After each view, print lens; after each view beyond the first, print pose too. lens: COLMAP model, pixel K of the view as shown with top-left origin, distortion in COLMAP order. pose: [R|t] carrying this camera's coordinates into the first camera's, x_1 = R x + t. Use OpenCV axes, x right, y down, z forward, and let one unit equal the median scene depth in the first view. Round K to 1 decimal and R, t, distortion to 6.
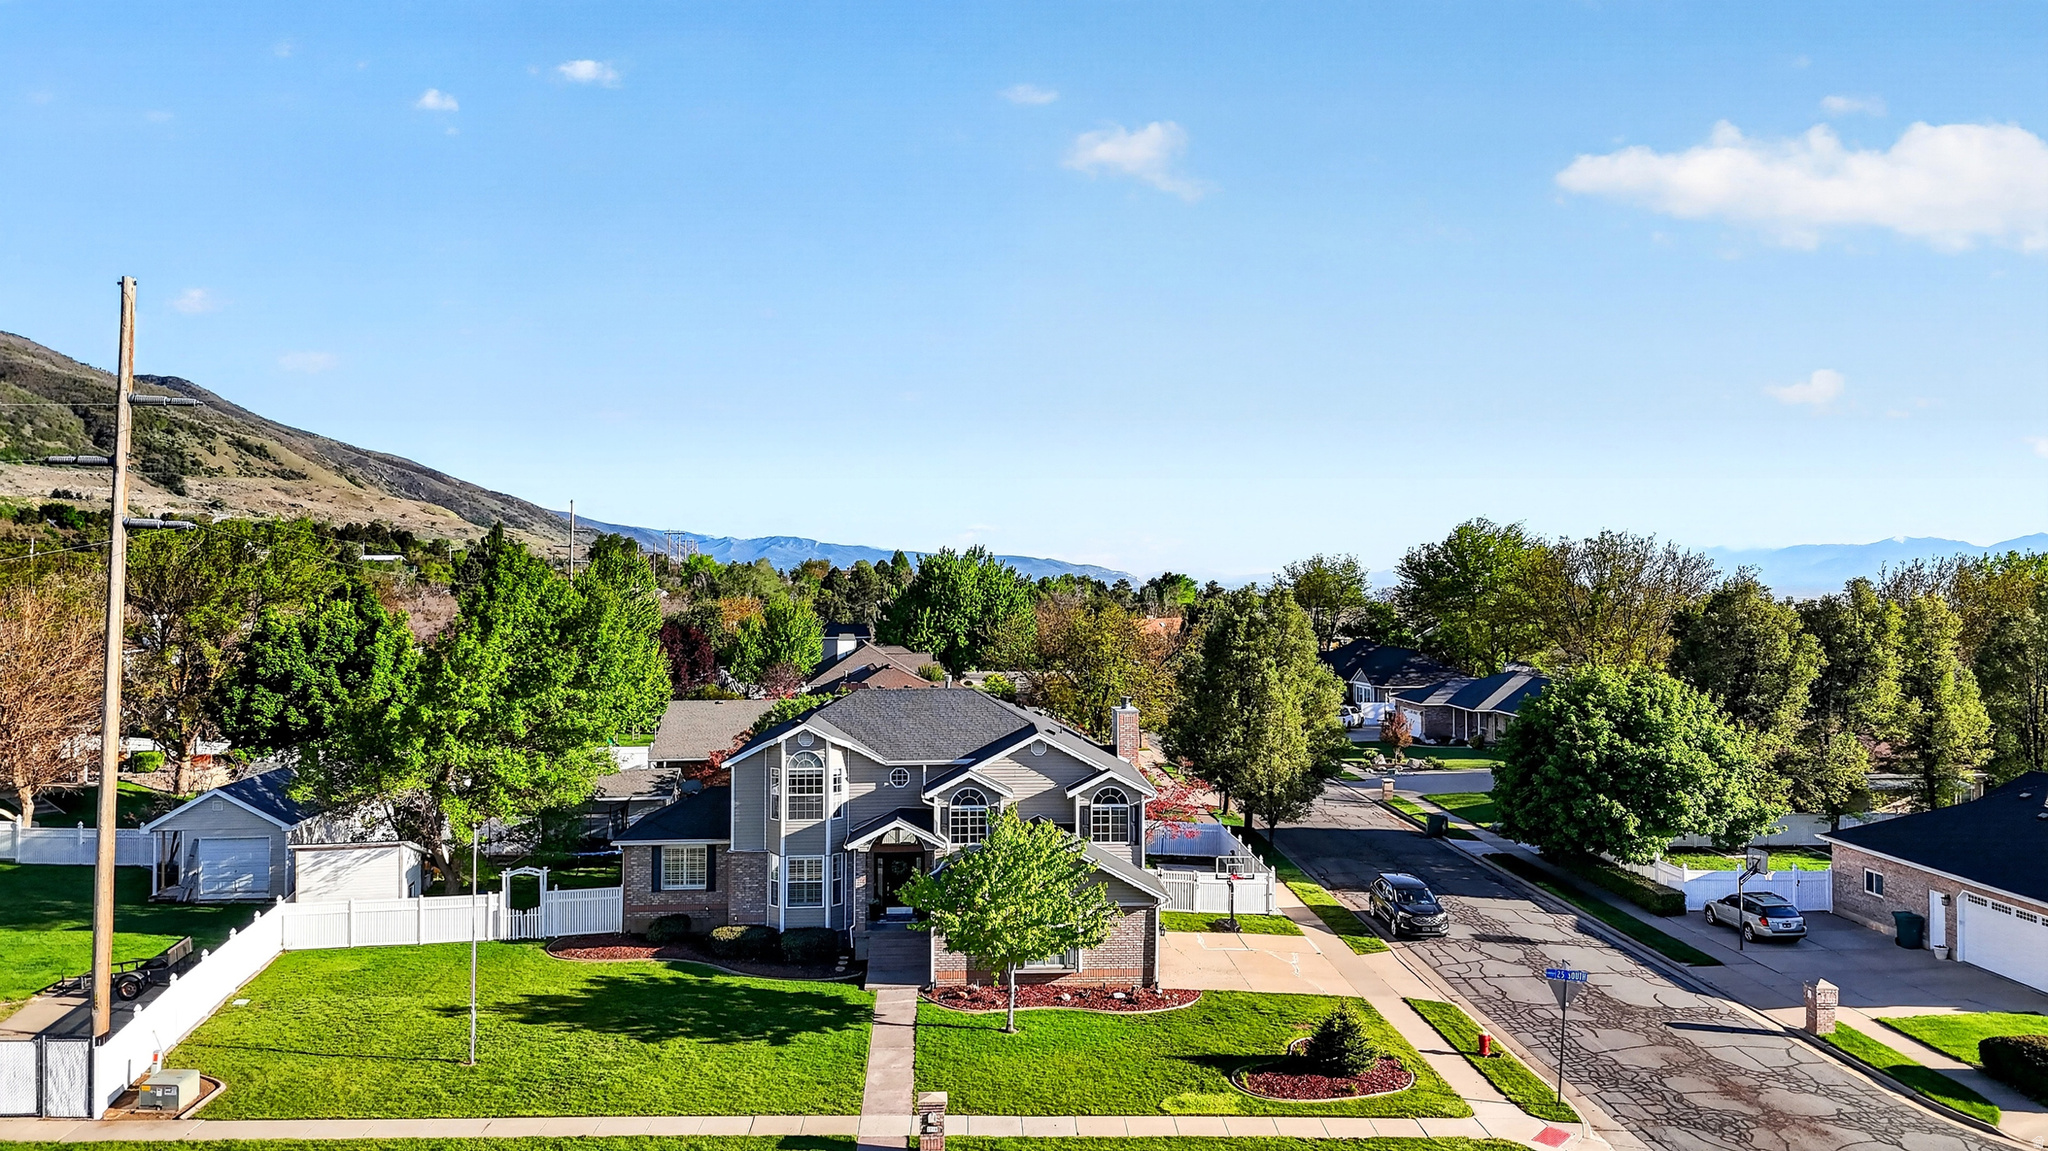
lens RADIAL K [[1498.5, 0, 1028.3], [0, 1498.5, 575.4], [0, 0, 1]] dist [0.065027, -0.056920]
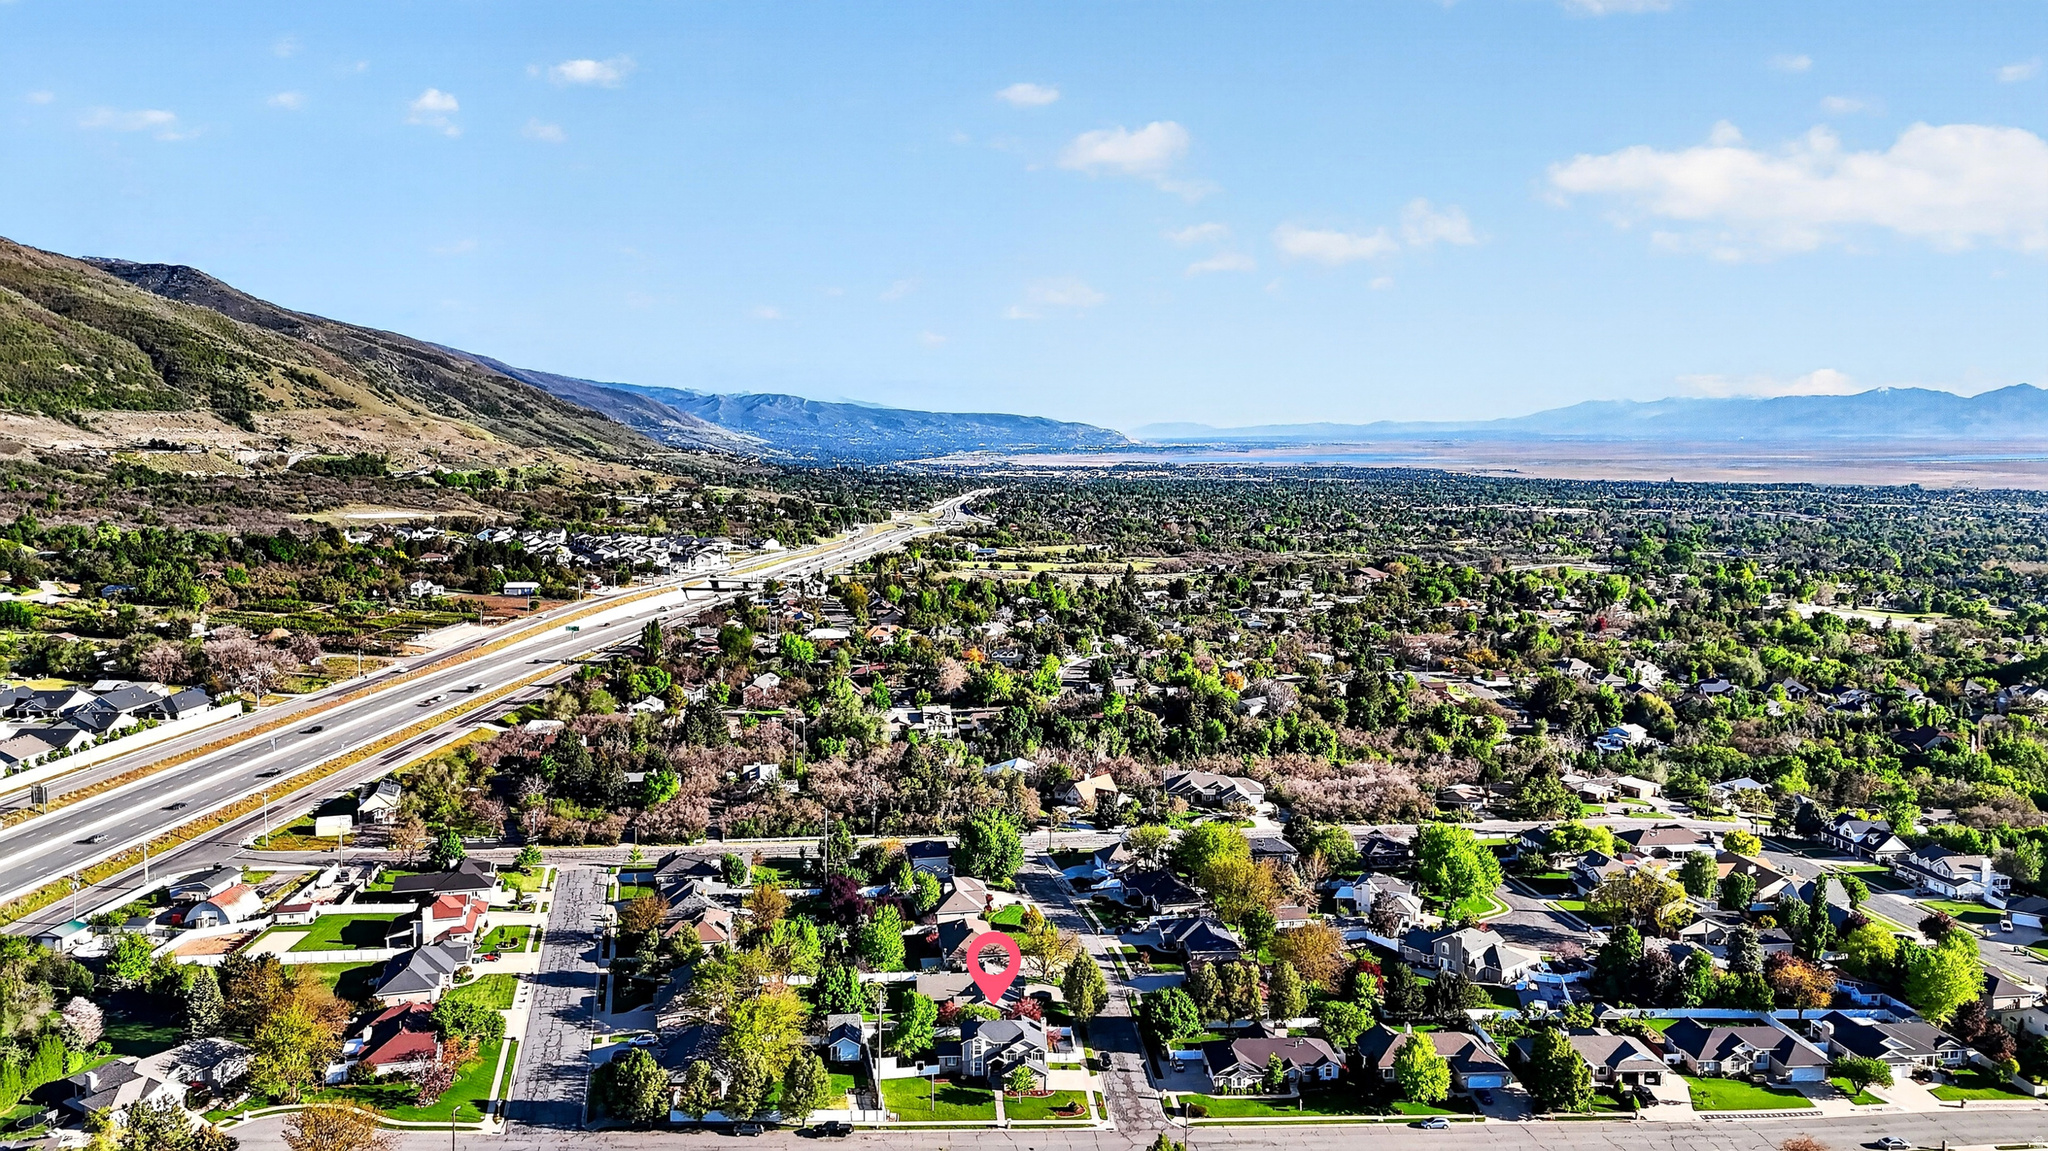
lens RADIAL K [[1498.5, 0, 1028.3], [0, 1498.5, 575.4], [0, 0, 1]] dist [0.065027, -0.056920]
pose [[0.999971, -0.003341, 0.006822, -0.002859], [0.002649, 0.995084, 0.098999, -0.631508], [-0.007119, -0.098978, 0.995064, -1.262564]]
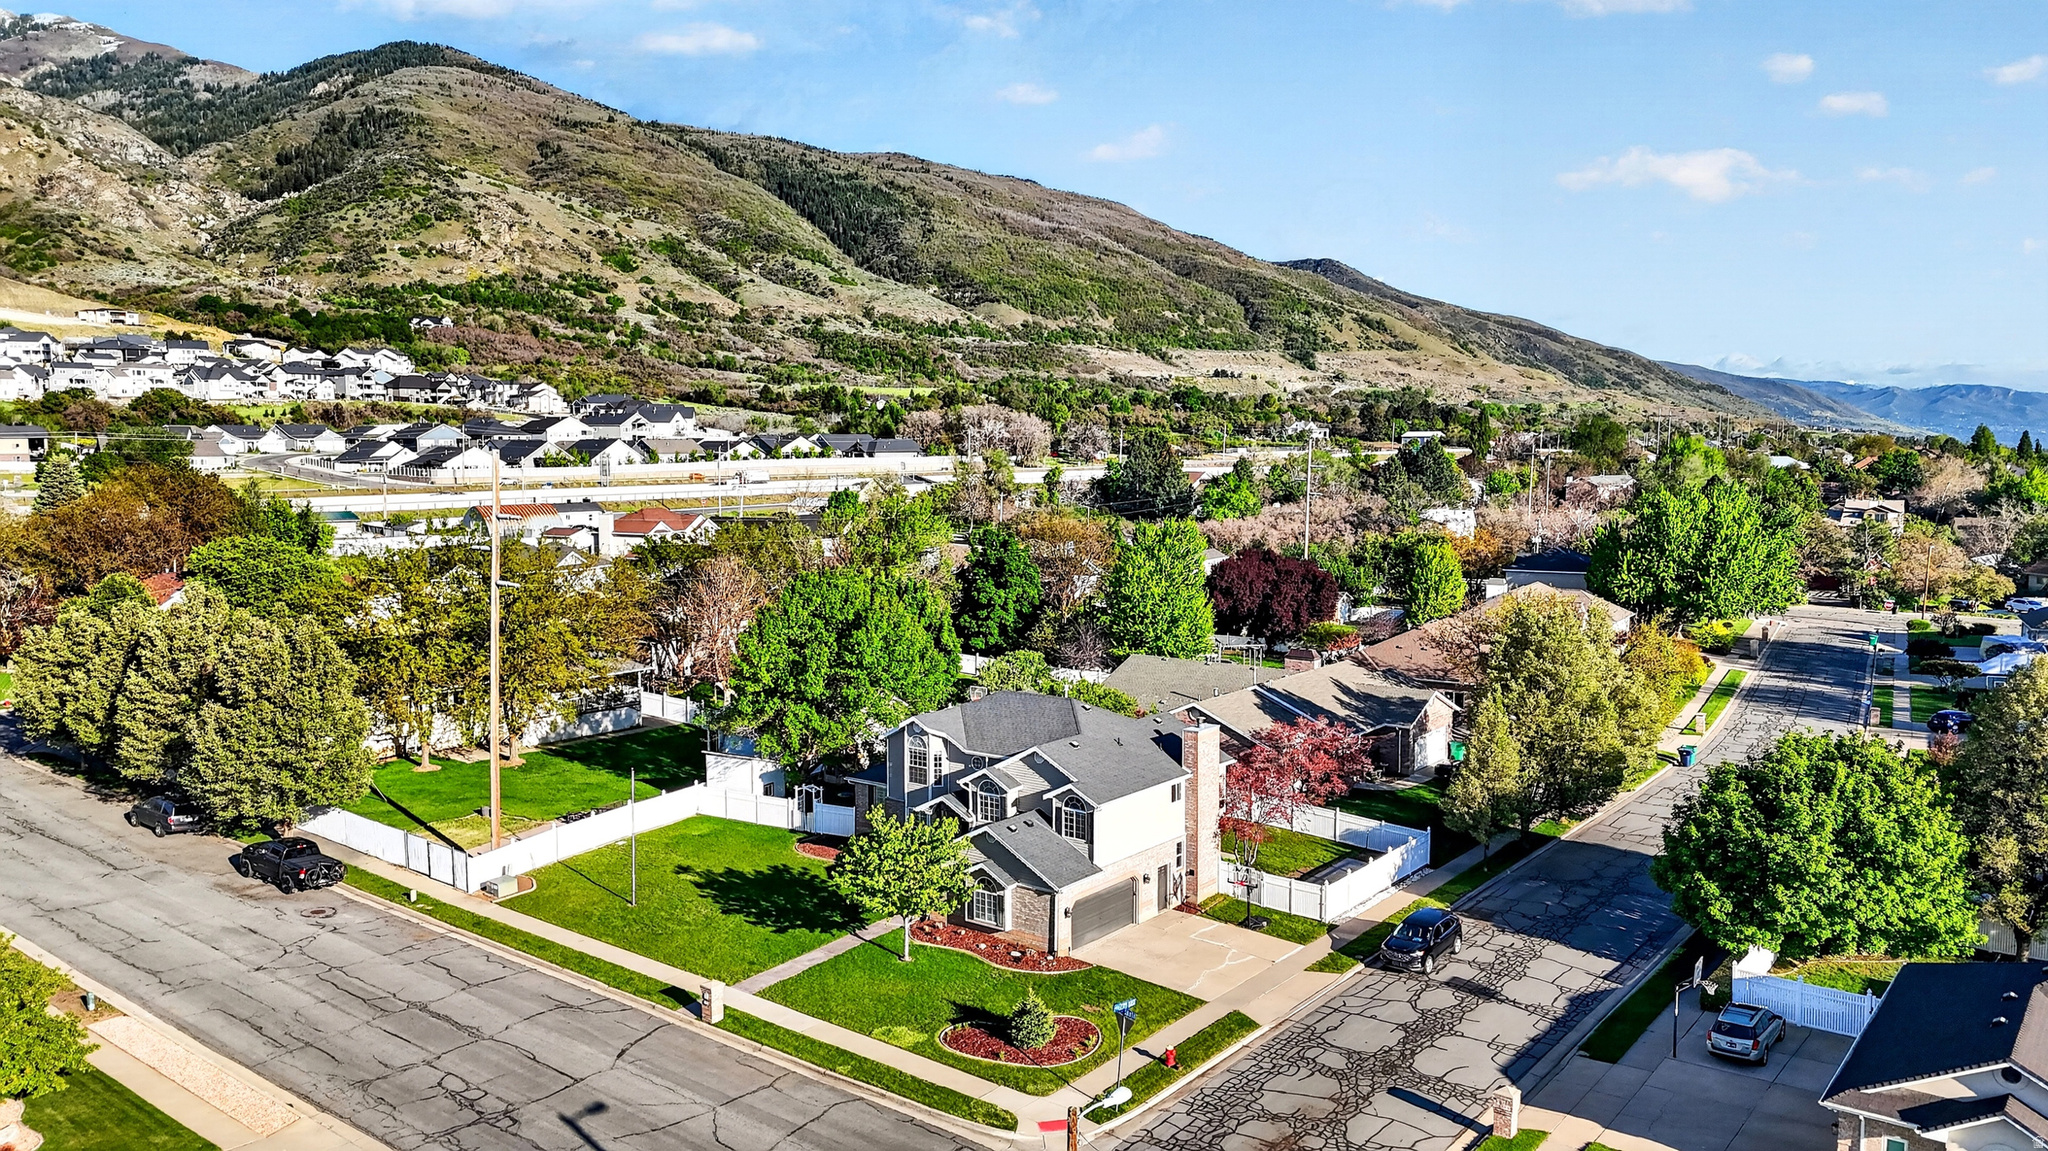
lens RADIAL K [[1498.5, 0, 1028.3], [0, 1498.5, 575.4], [0, 0, 1]] dist [0.065027, -0.056920]
pose [[0.756883, 0.057703, -0.650998, 0.271021], [0.004009, 0.995666, 0.092915, -0.052261], [0.653538, -0.072936, 0.753371, 0.009985]]
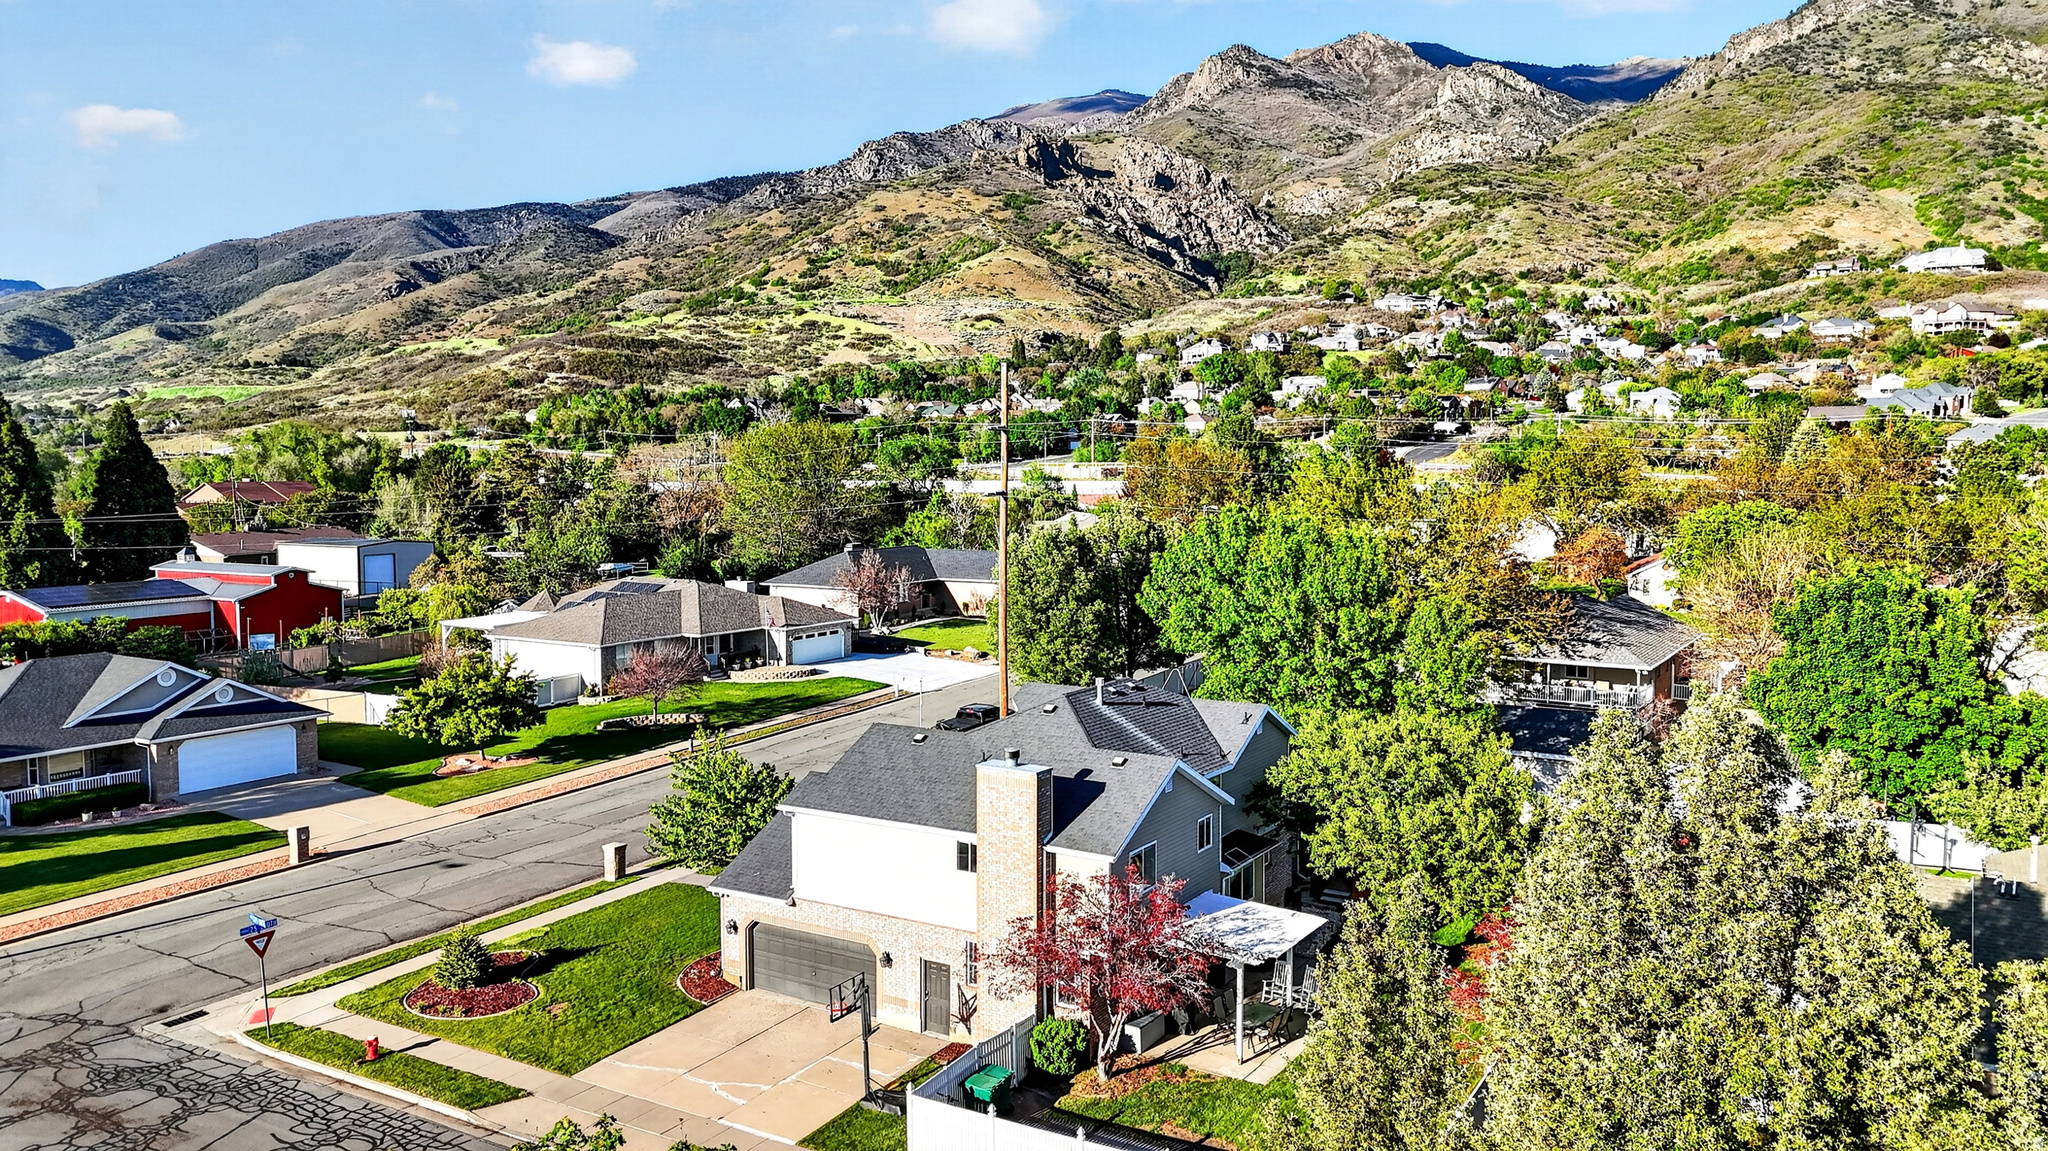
lens RADIAL K [[1498.5, 0, 1028.3], [0, 1498.5, 575.4], [0, 0, 1]] dist [0.065027, -0.056920]
pose [[-0.576701, 0.061062, -0.814670, 0.229091], [0.000938, 0.997252, 0.074083, -0.017388], [0.816955, 0.041960, -0.575173, 0.521147]]
